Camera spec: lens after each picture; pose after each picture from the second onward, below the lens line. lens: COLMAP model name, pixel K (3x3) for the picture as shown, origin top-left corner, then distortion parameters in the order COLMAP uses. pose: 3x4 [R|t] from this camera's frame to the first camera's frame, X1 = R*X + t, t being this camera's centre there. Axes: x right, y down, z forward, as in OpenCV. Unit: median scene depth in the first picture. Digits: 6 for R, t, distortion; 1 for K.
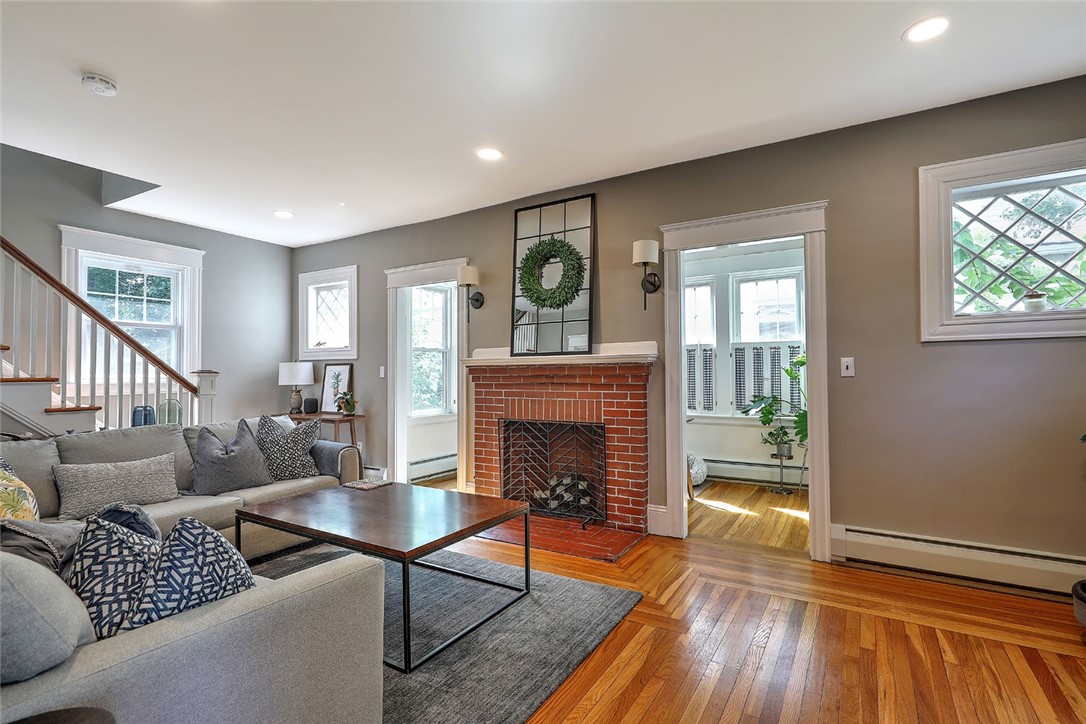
lens RADIAL K [[516.0, 0, 547.3], [0, 516.0, 363.6], [0, 0, 1]] dist [0.000264, 0.000374]
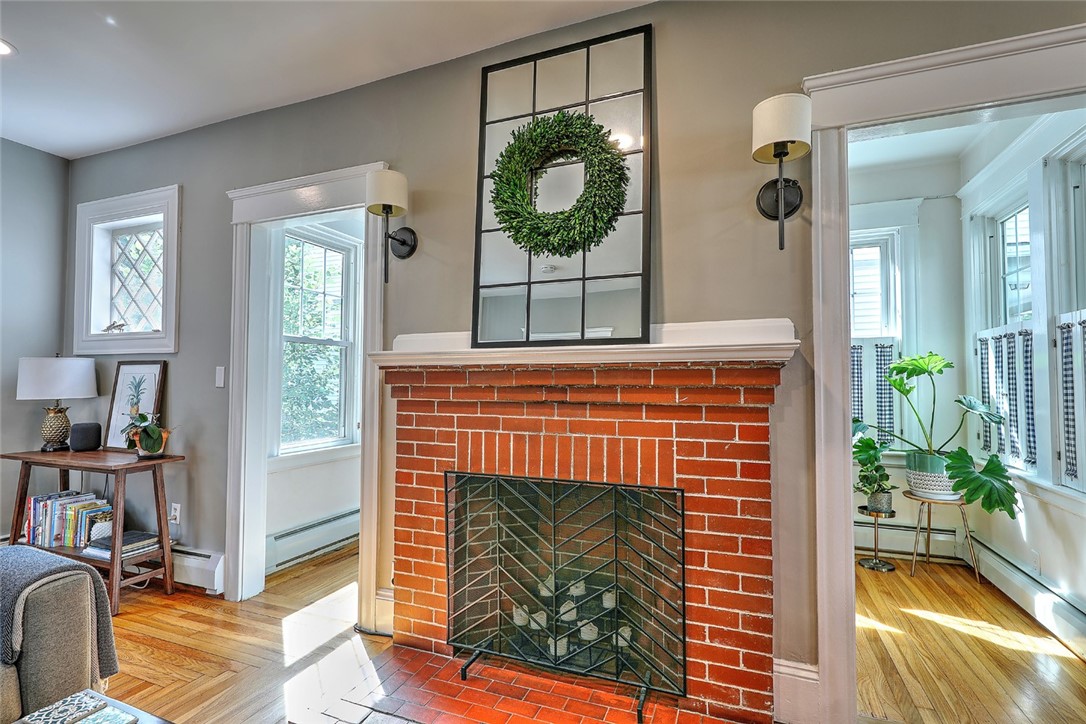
lens RADIAL K [[516.0, 0, 547.3], [0, 516.0, 363.6], [0, 0, 1]] dist [0.000264, 0.000374]
pose [[0.986743, 0.013911, 0.161691, -0.079059], [-0.011353, 0.999796, -0.016732, 0.008796], [-0.161891, 0.014674, 0.986700, 0.485361]]
